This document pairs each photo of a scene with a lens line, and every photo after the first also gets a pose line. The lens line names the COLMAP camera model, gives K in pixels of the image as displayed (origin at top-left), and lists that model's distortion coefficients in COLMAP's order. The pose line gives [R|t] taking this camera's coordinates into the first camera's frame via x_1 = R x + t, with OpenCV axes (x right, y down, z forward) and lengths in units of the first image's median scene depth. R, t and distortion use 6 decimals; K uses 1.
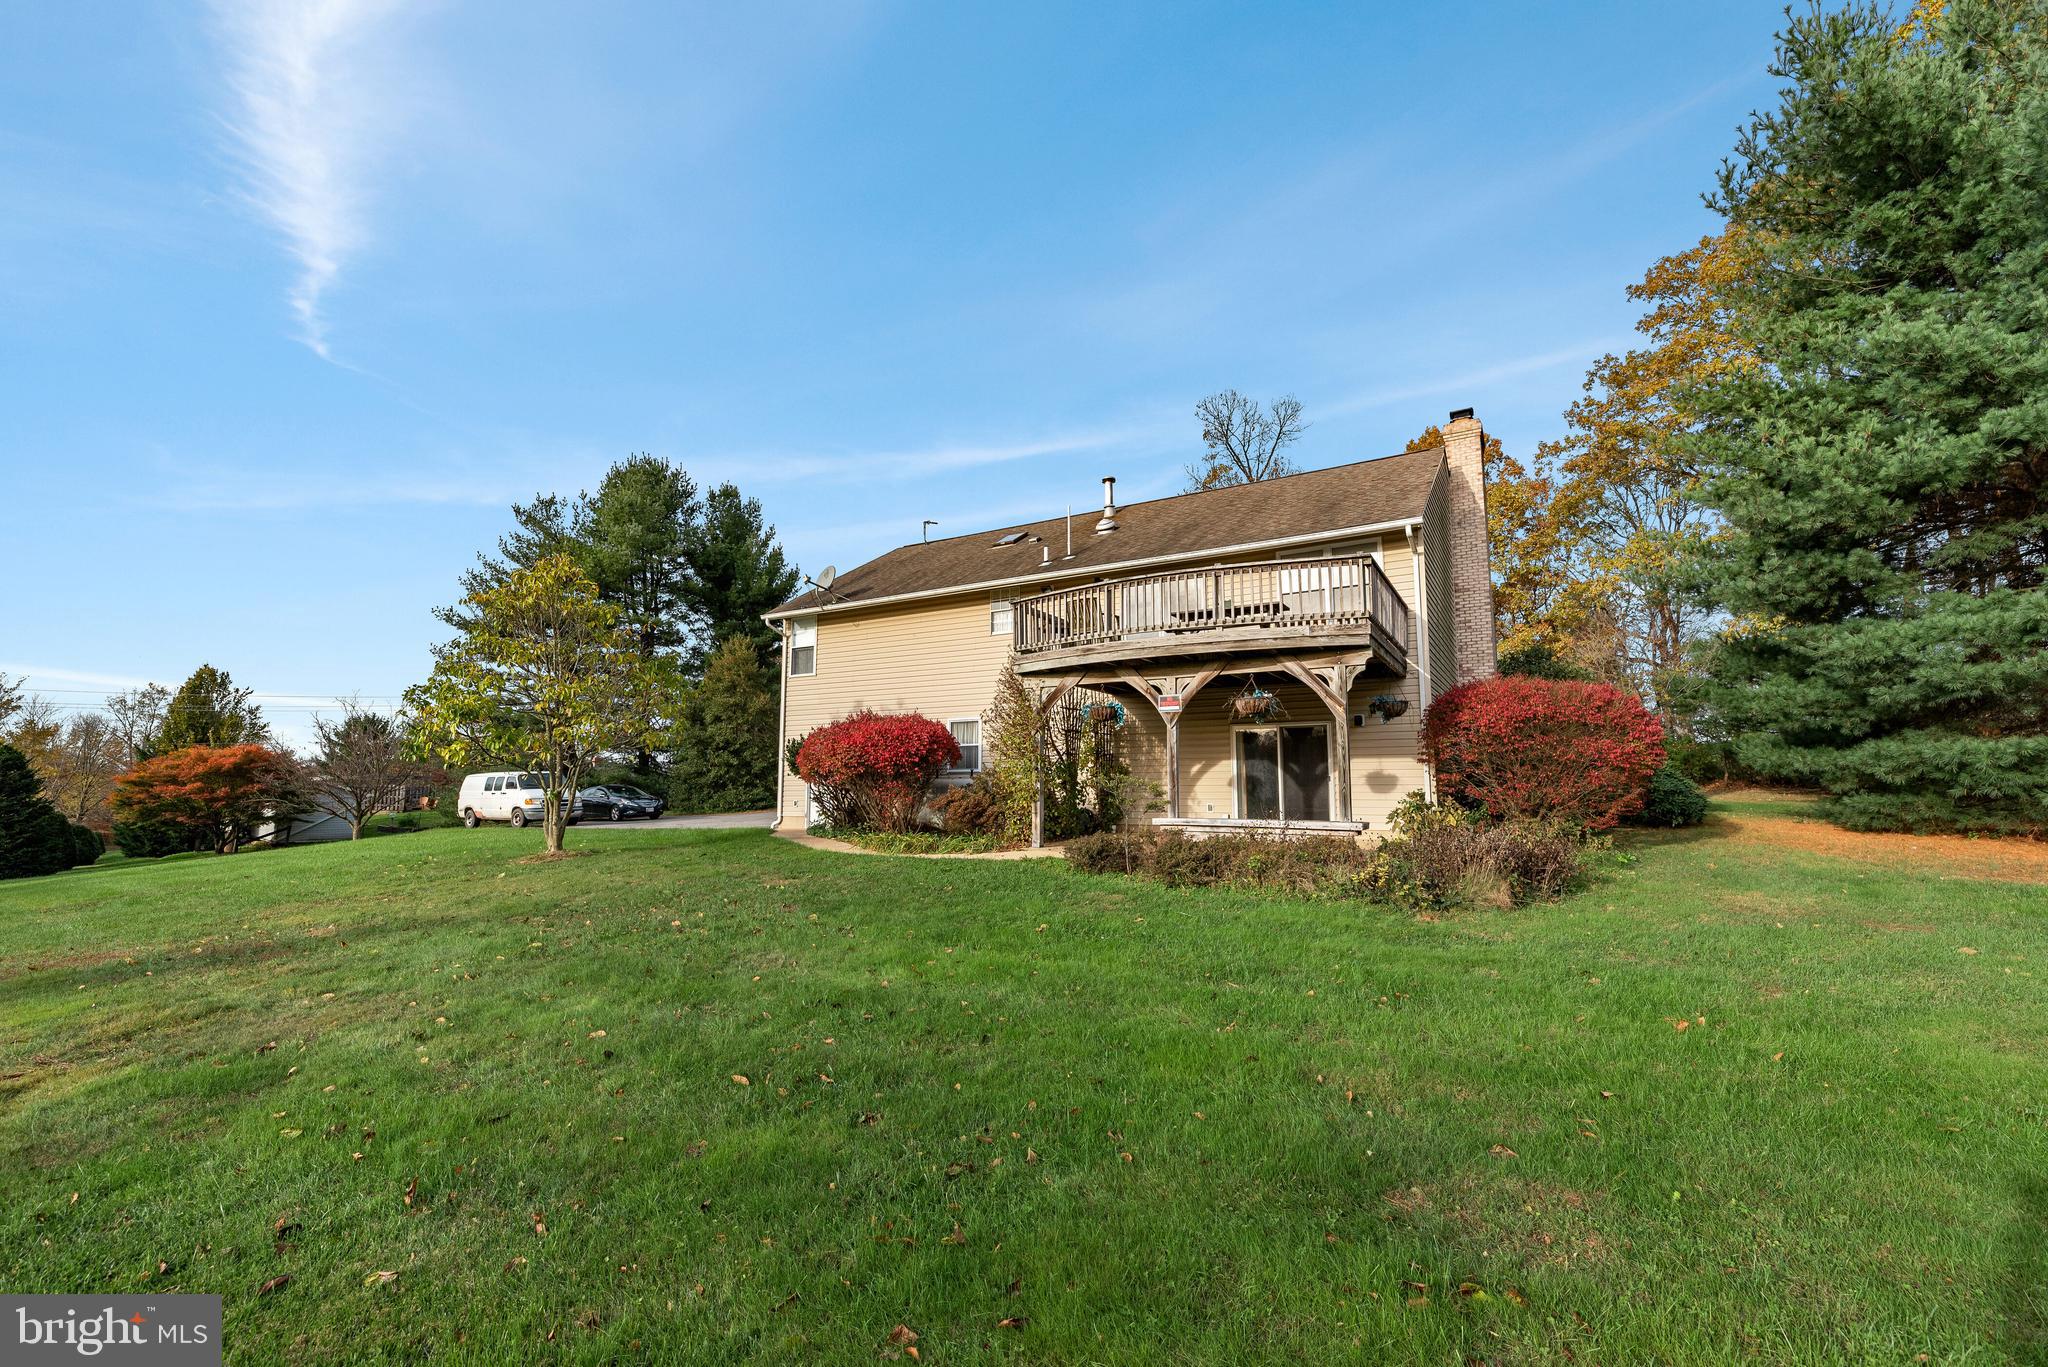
lens RADIAL K [[828.5, 0, 1023.7], [0, 828.5, 690.1], [0, 0, 1]] dist [0.001709, -0.000704]
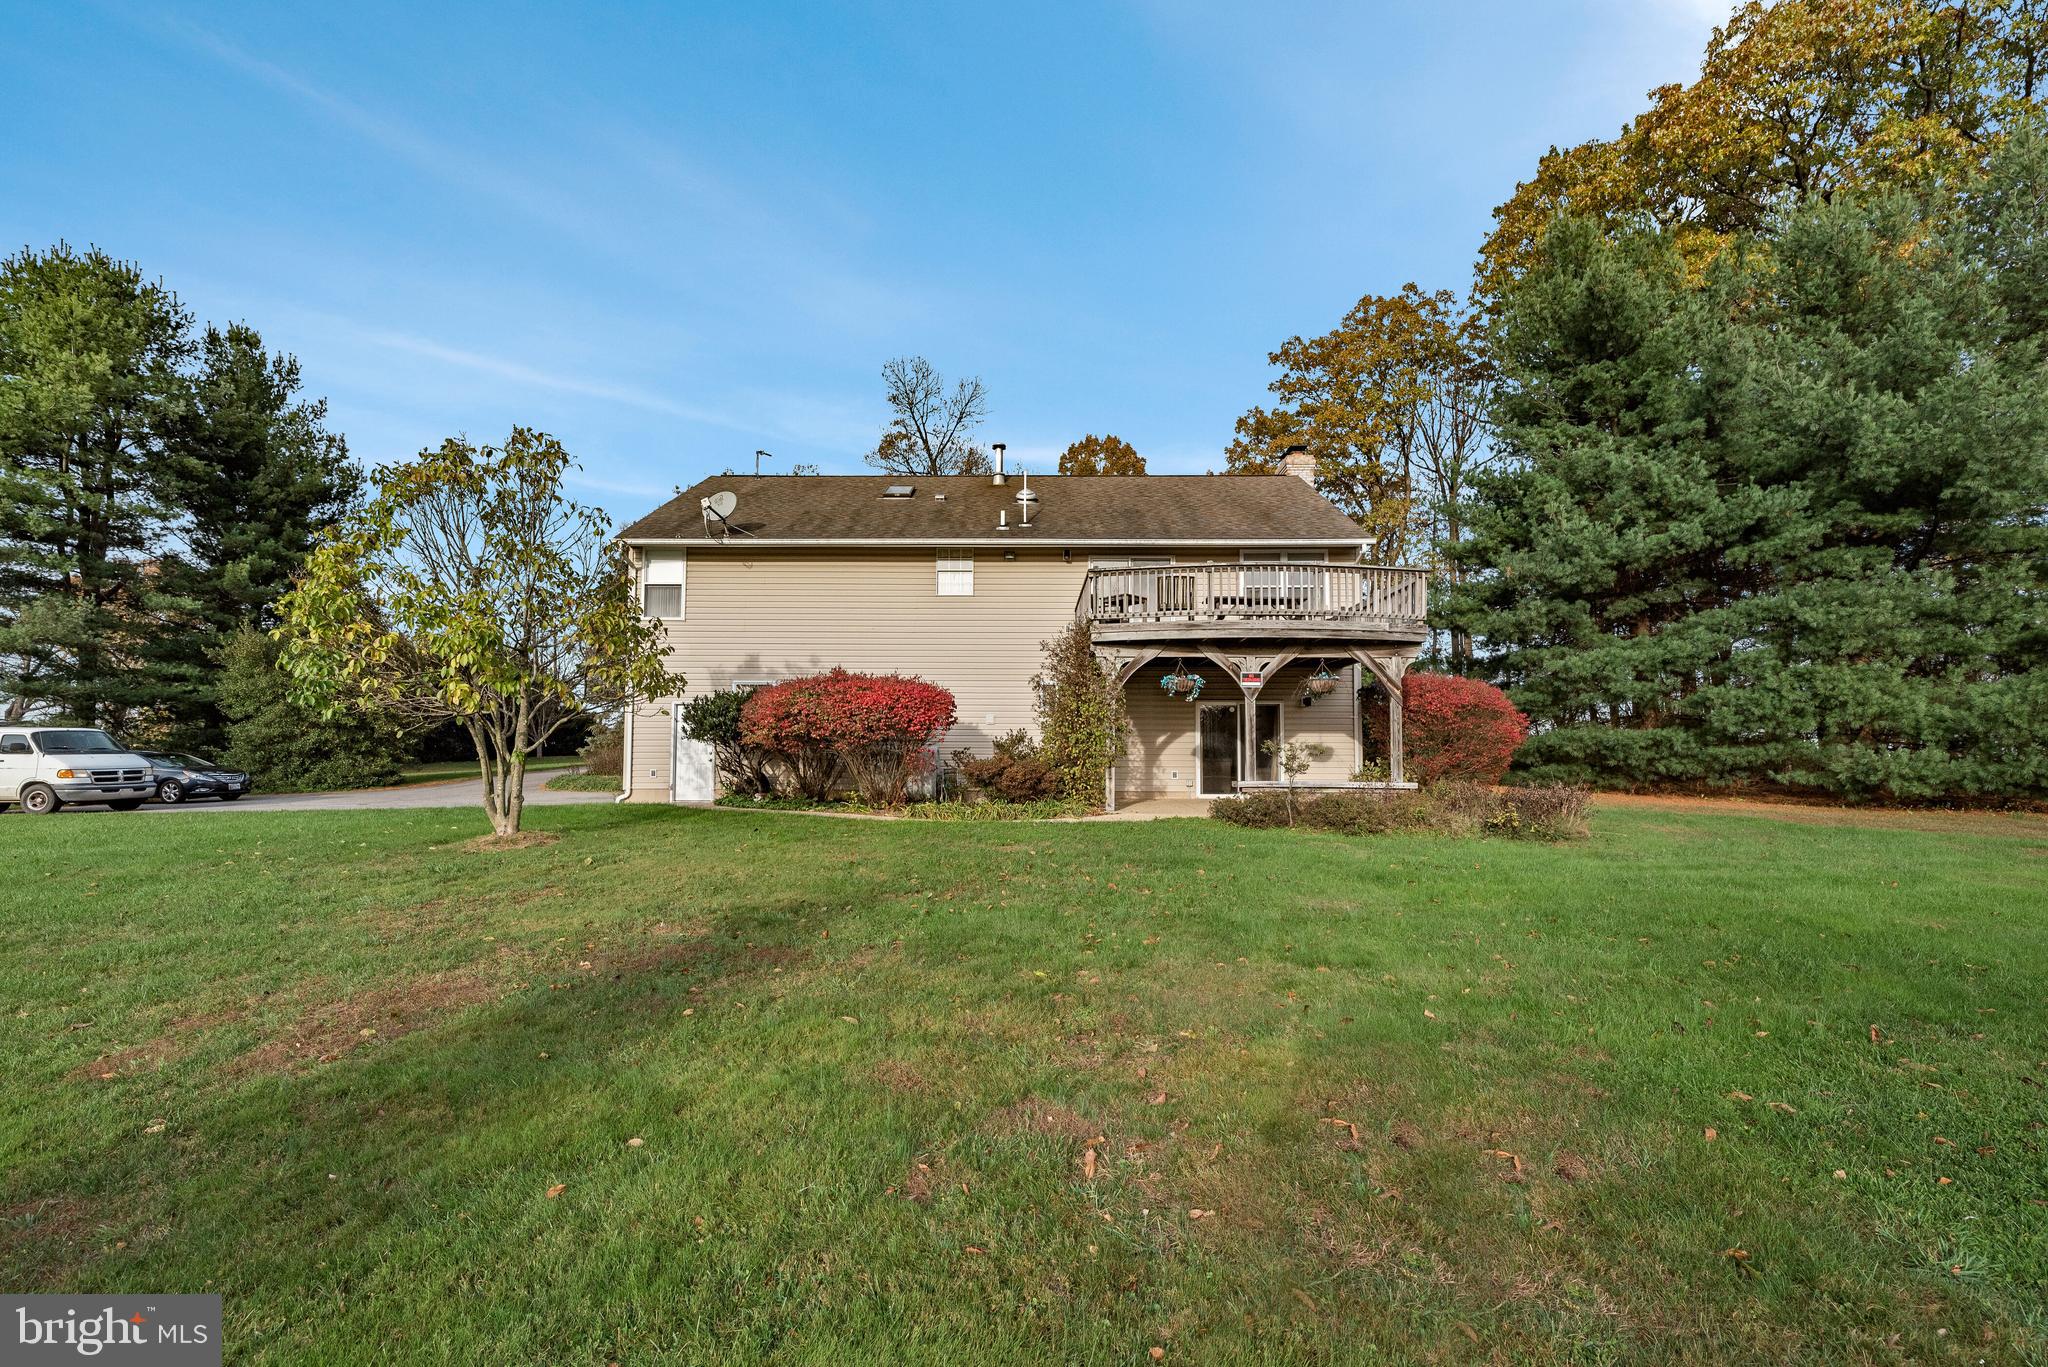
lens RADIAL K [[870.9, 0, 987.6], [0, 870.9, 725.2], [0, 0, 1]] dist [-0.000307, -0.000008]
pose [[0.872001, 0.027169, 0.488749, -0.494760], [-0.061993, 0.996549, 0.055207, 0.023915], [-0.485562, -0.078440, 0.870676, 0.100077]]
